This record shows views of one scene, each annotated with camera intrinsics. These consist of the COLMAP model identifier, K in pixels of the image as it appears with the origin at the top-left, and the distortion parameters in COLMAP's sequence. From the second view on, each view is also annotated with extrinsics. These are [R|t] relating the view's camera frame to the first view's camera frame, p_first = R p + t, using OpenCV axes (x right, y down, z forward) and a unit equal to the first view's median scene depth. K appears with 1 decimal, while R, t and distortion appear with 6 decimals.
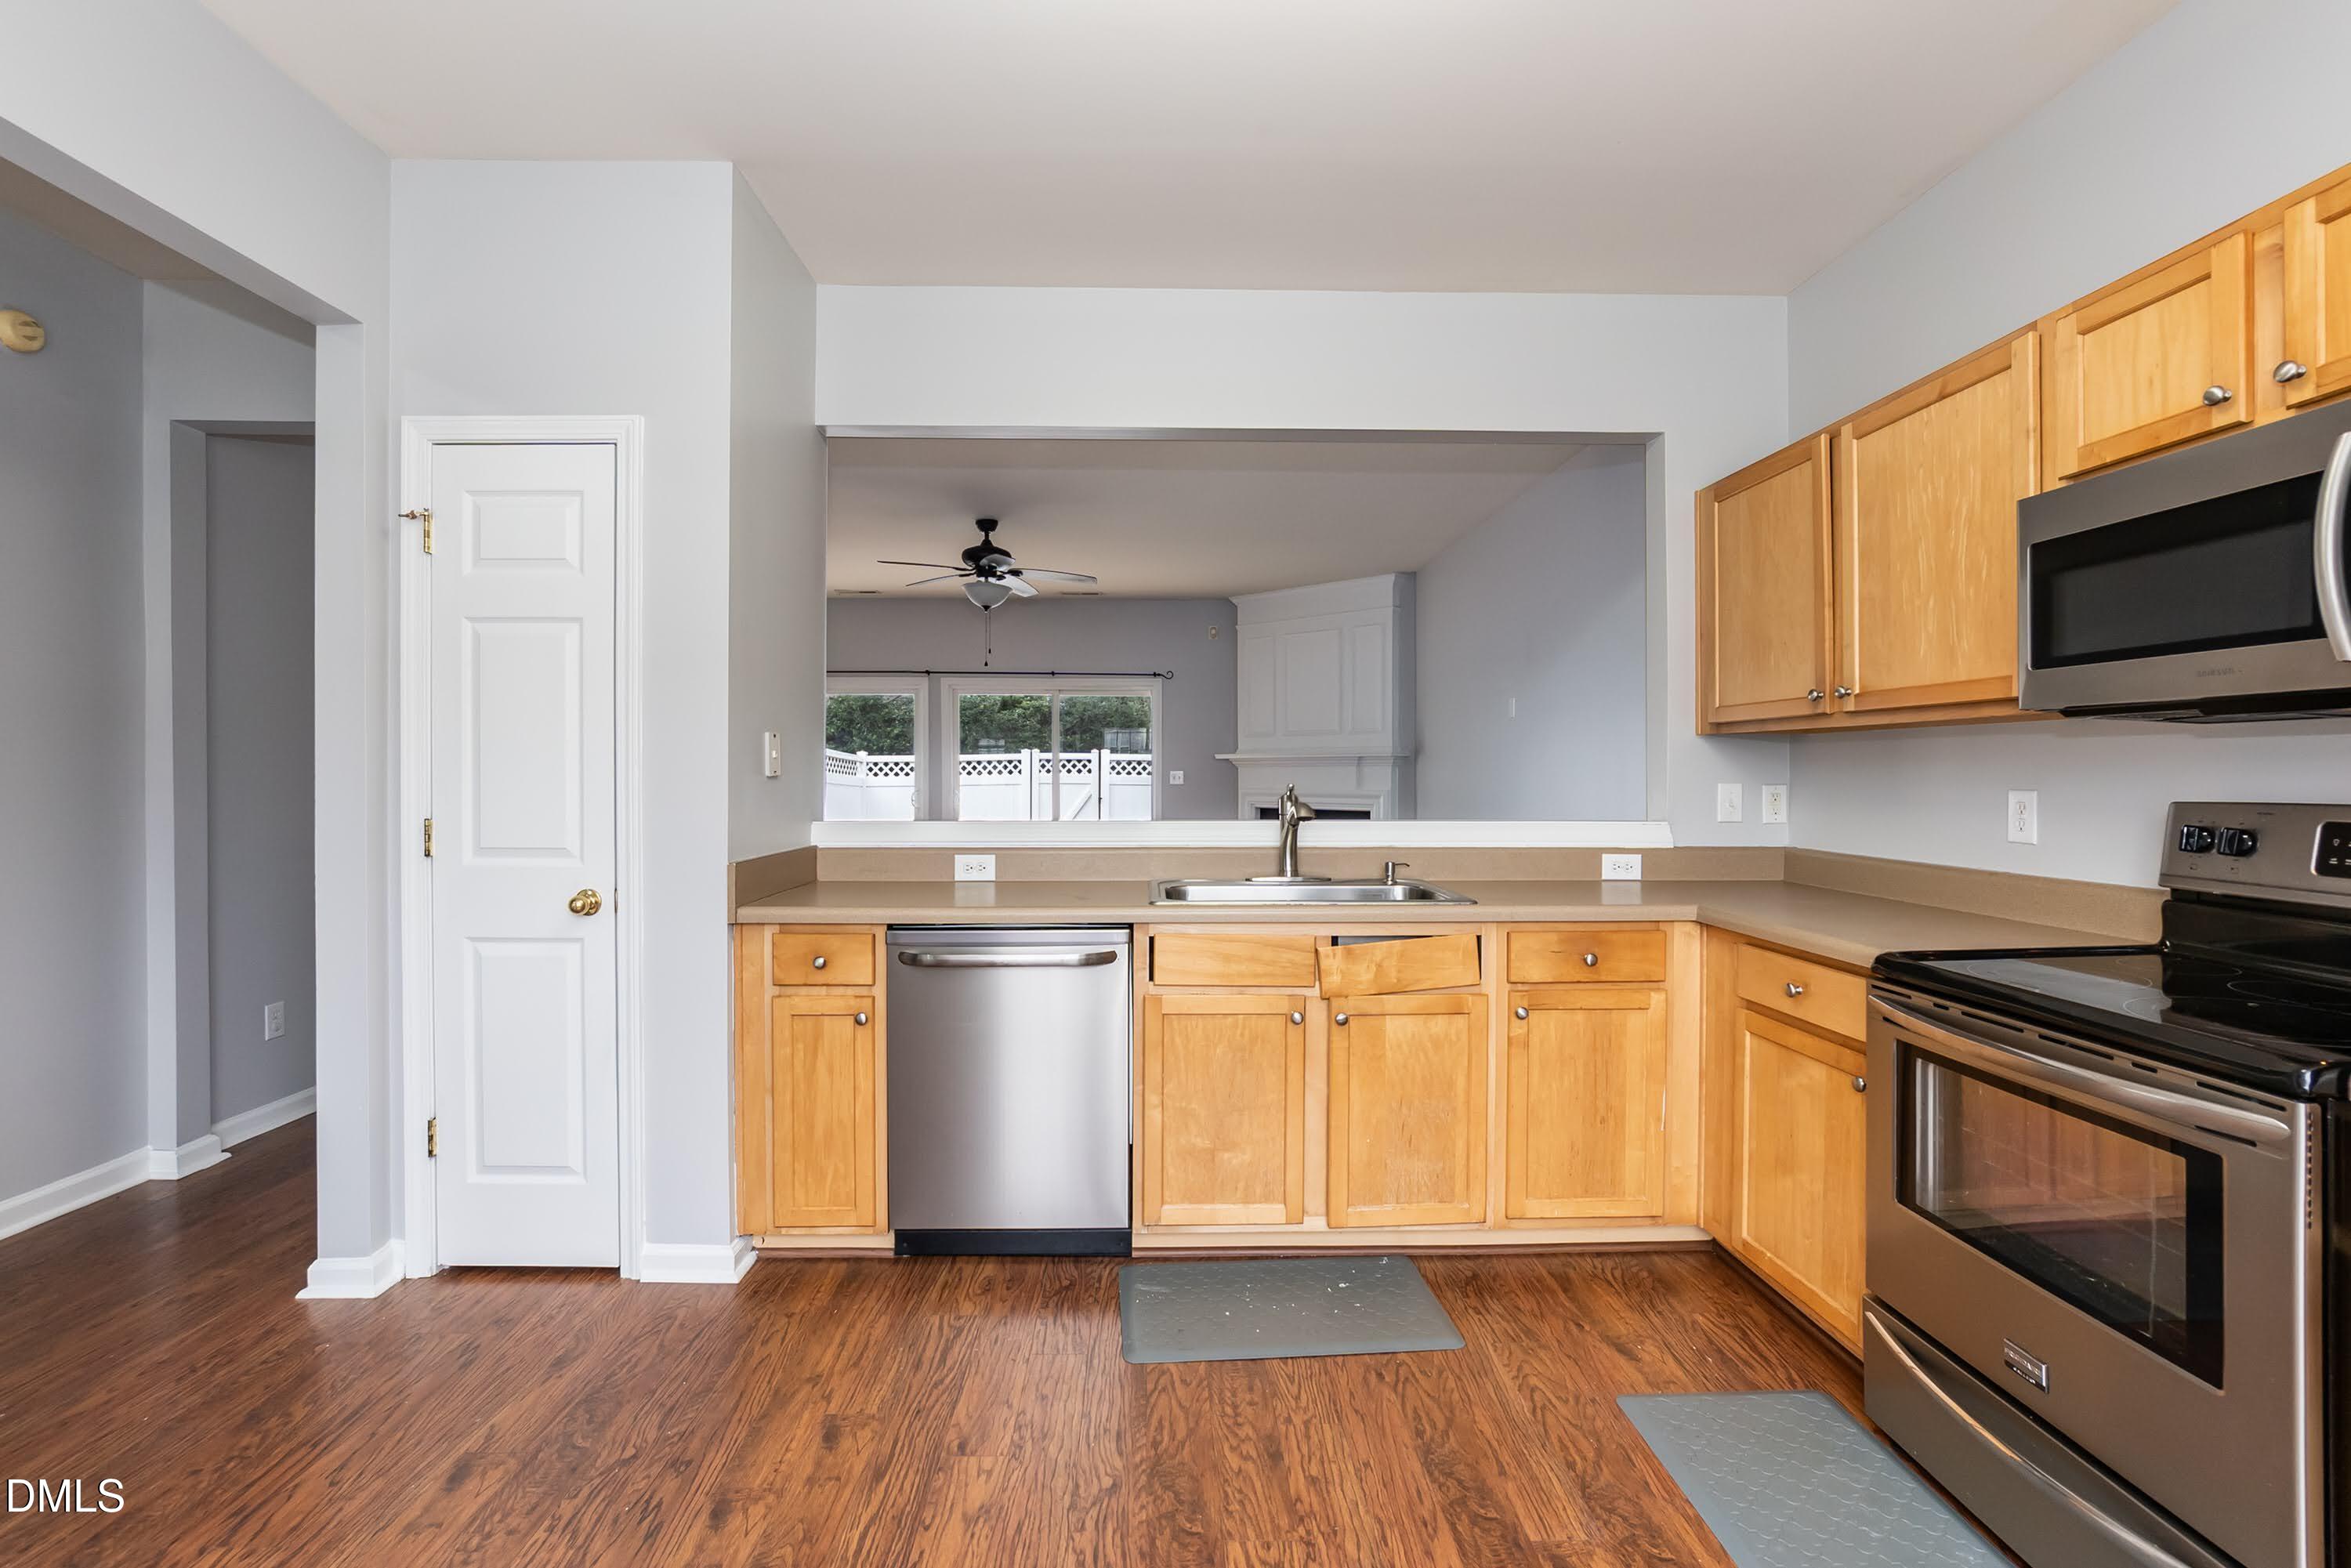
lens RADIAL K [[1049.8, 0, 1162.5], [0, 1049.8, 783.1], [0, 0, 1]] dist [-0.026978, 0.005819]
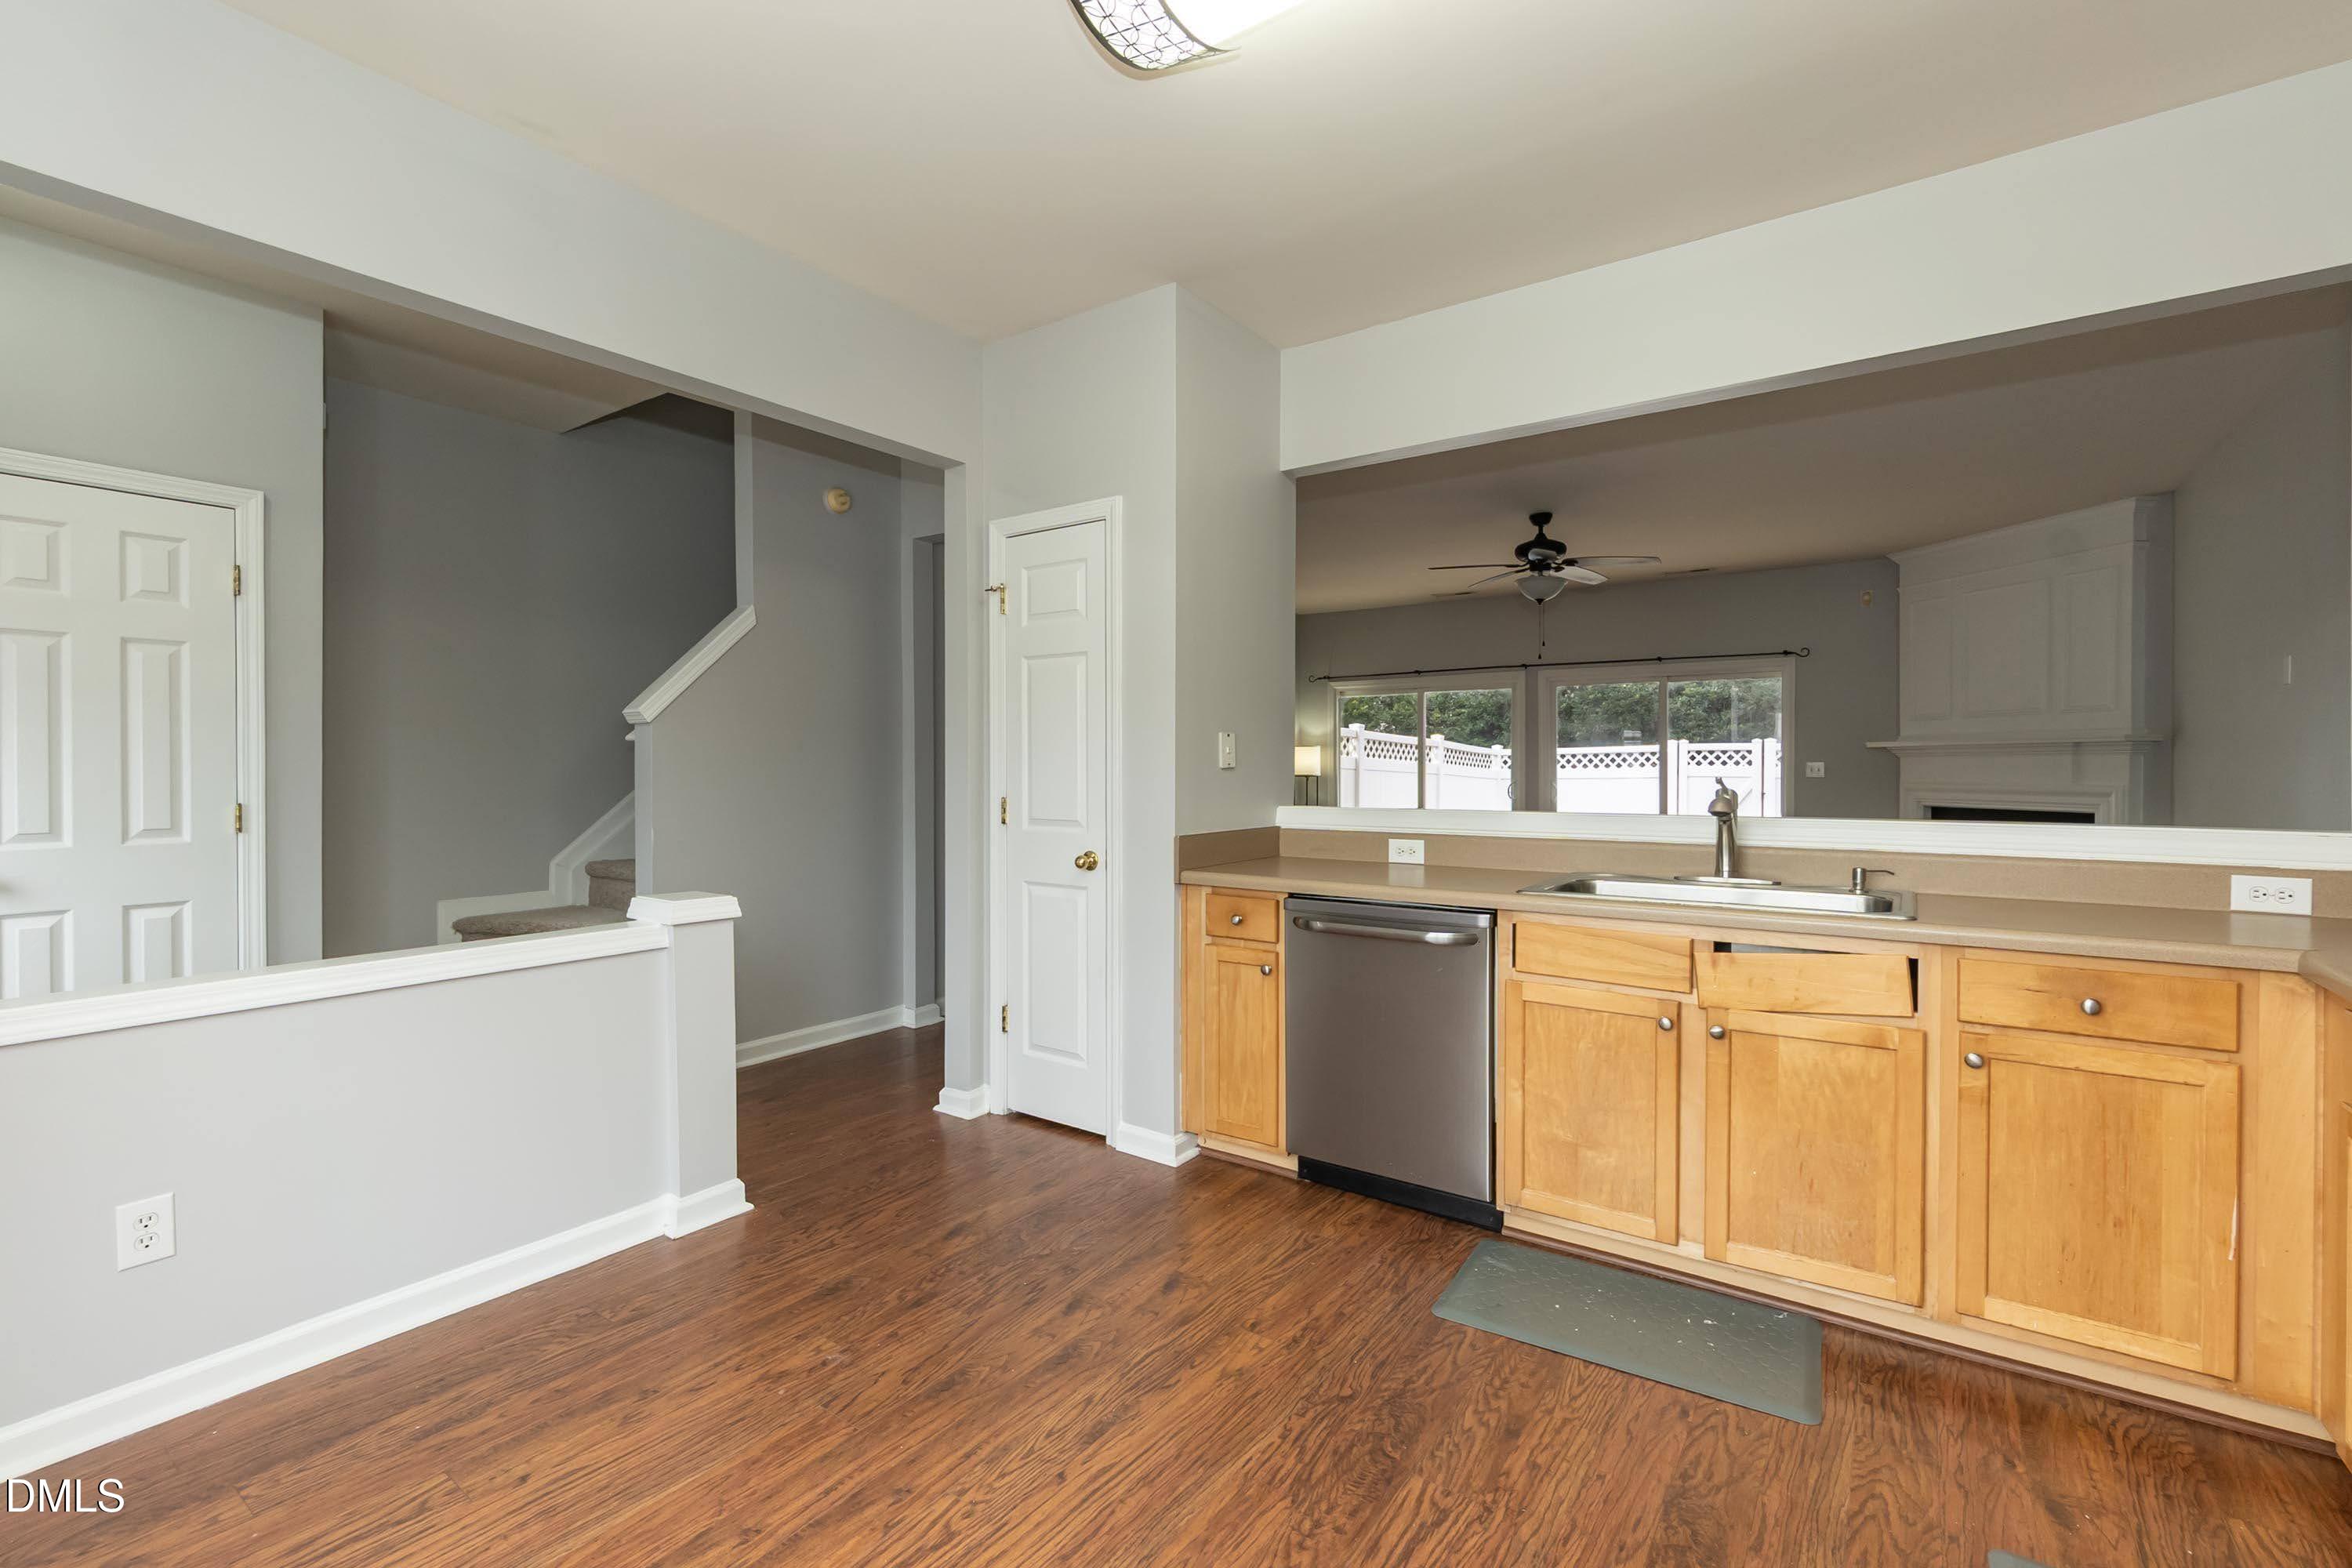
lens RADIAL K [[1021.7, 0, 1162.3], [0, 1021.7, 777.9], [0, 0, 1]] dist [-0.003717, 0.001713]
pose [[0.797016, 0.003885, -0.603946, 0.325825], [-0.002758, 0.999992, 0.002792, 0.002343], [0.603952, -0.000560, 0.797020, -0.003527]]
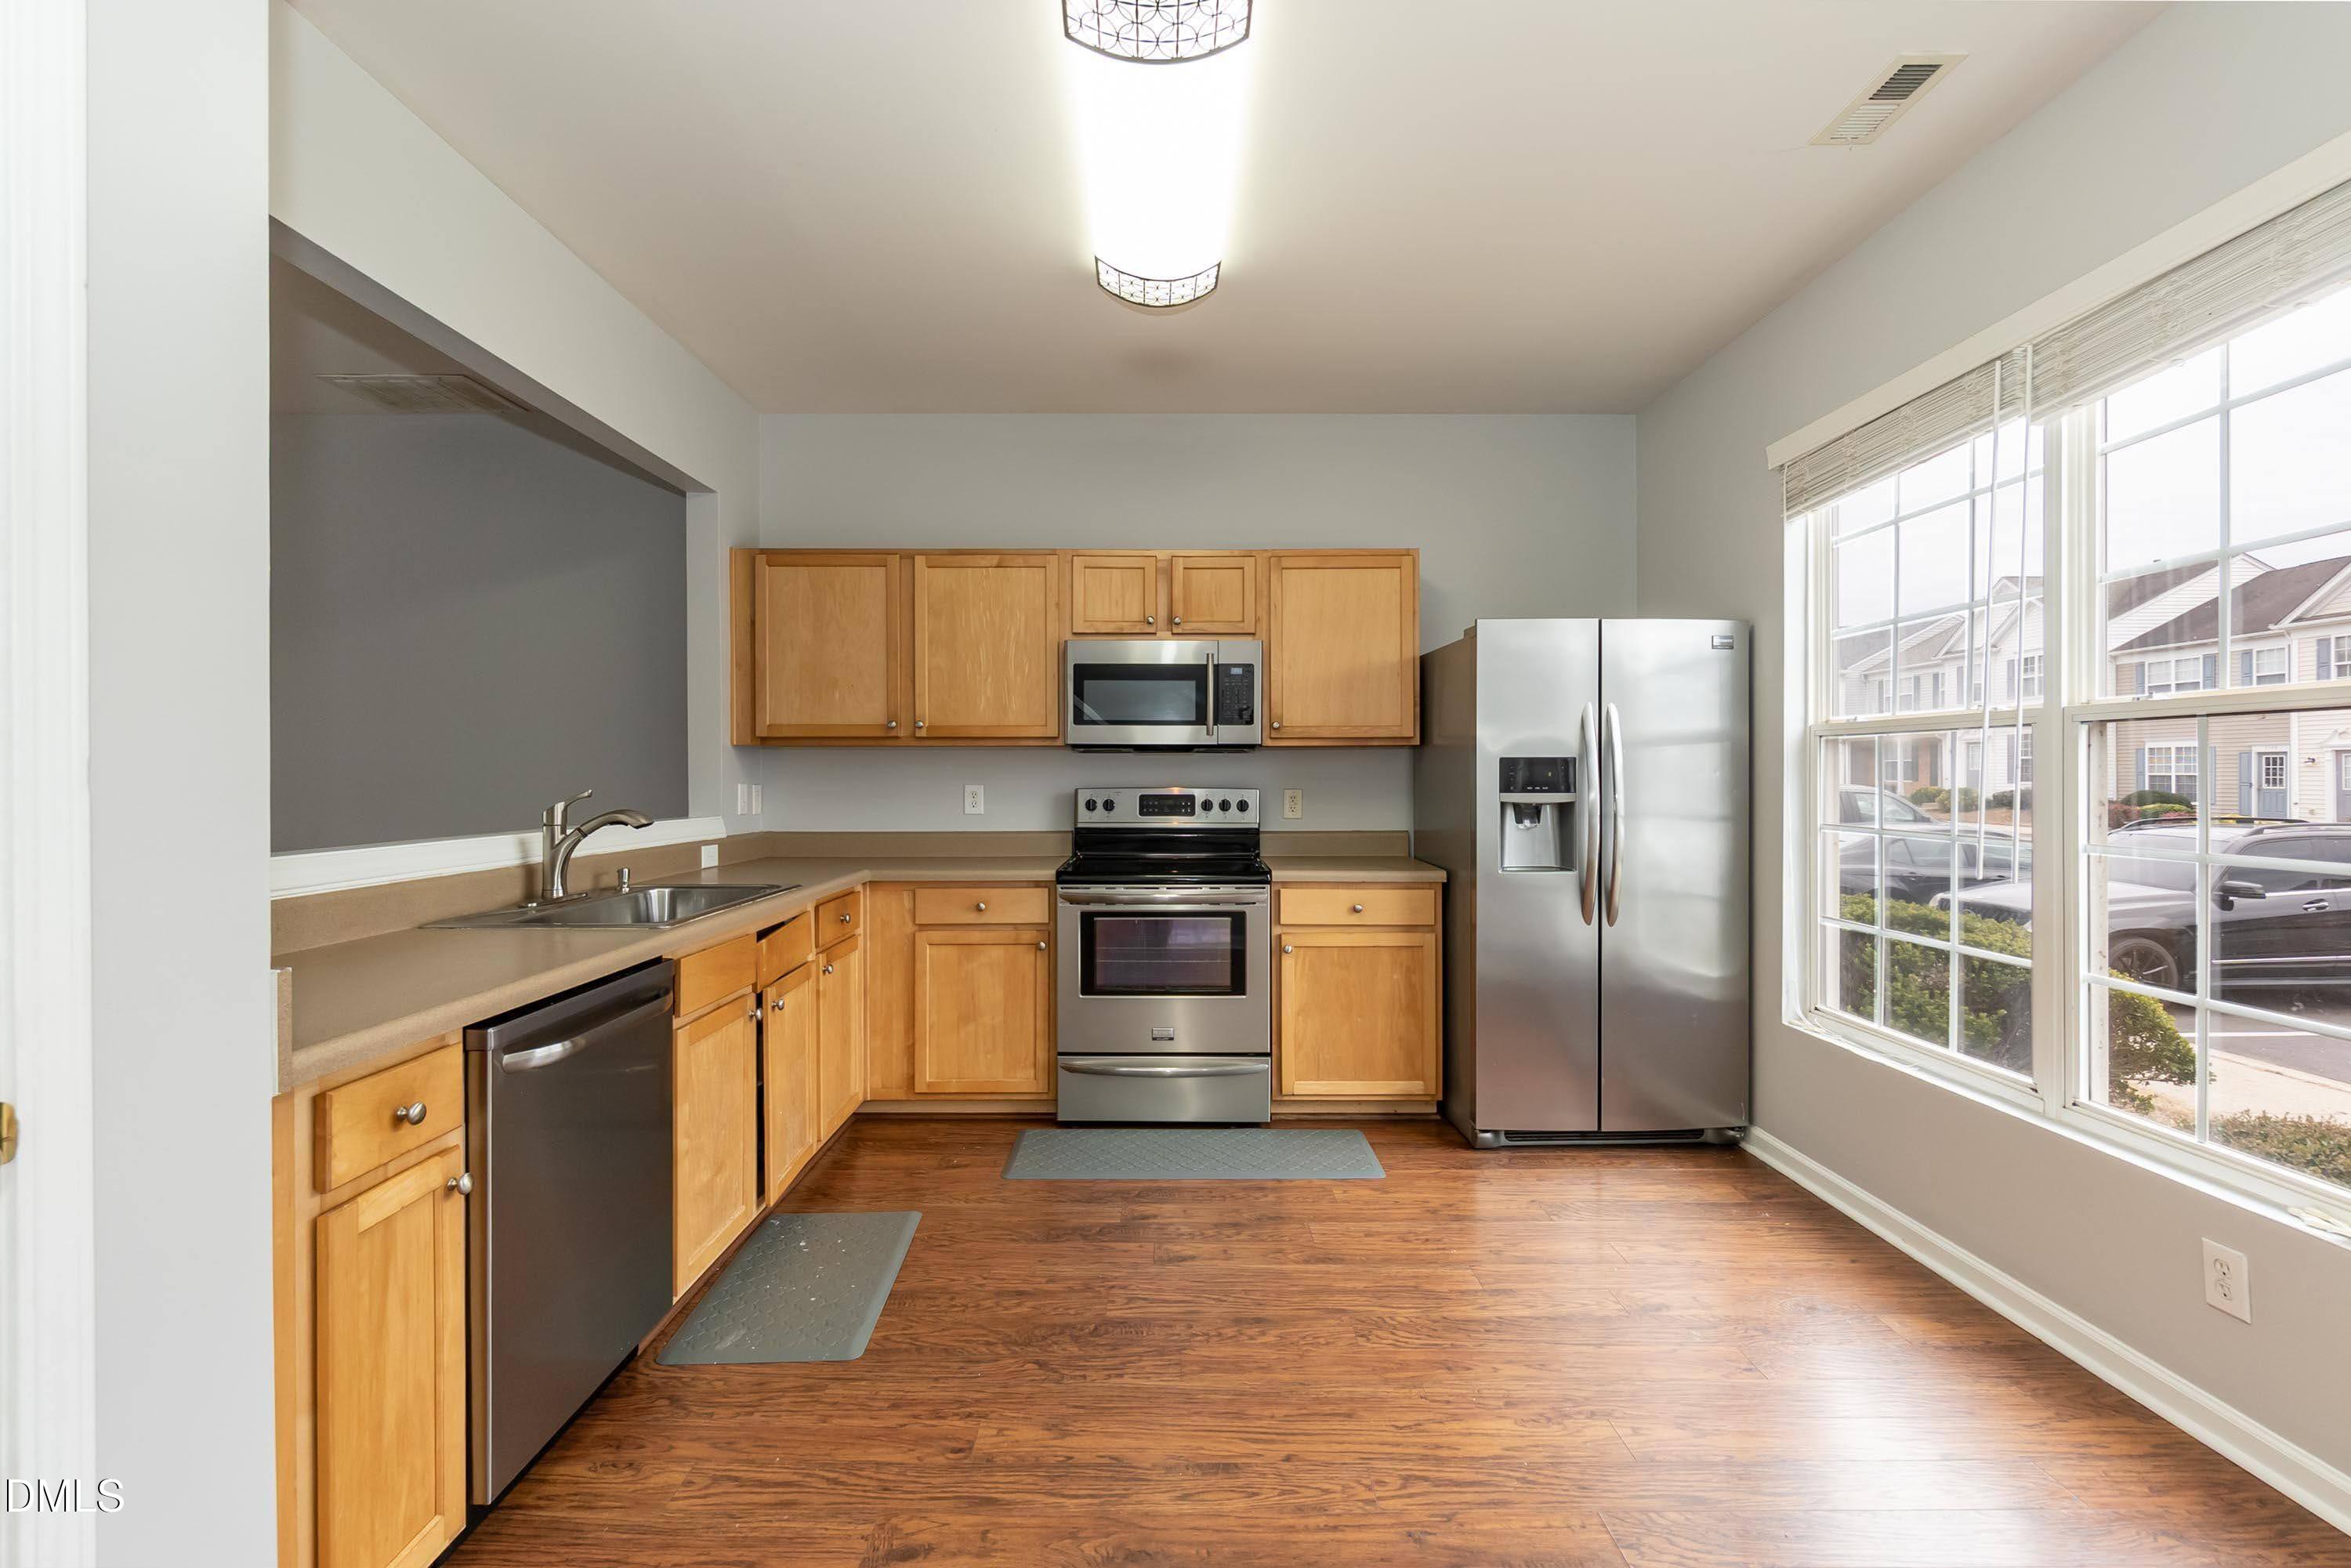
lens RADIAL K [[1021.3, 0, 1186.2], [0, 1021.3, 780.1], [0, 0, 1]] dist [-0.003717, 0.001713]
pose [[0.001165, -0.007727, 0.999969, -0.883514], [0.011389, 0.999905, 0.007714, -0.009813], [-0.999934, 0.011379, 0.001253, 0.580953]]
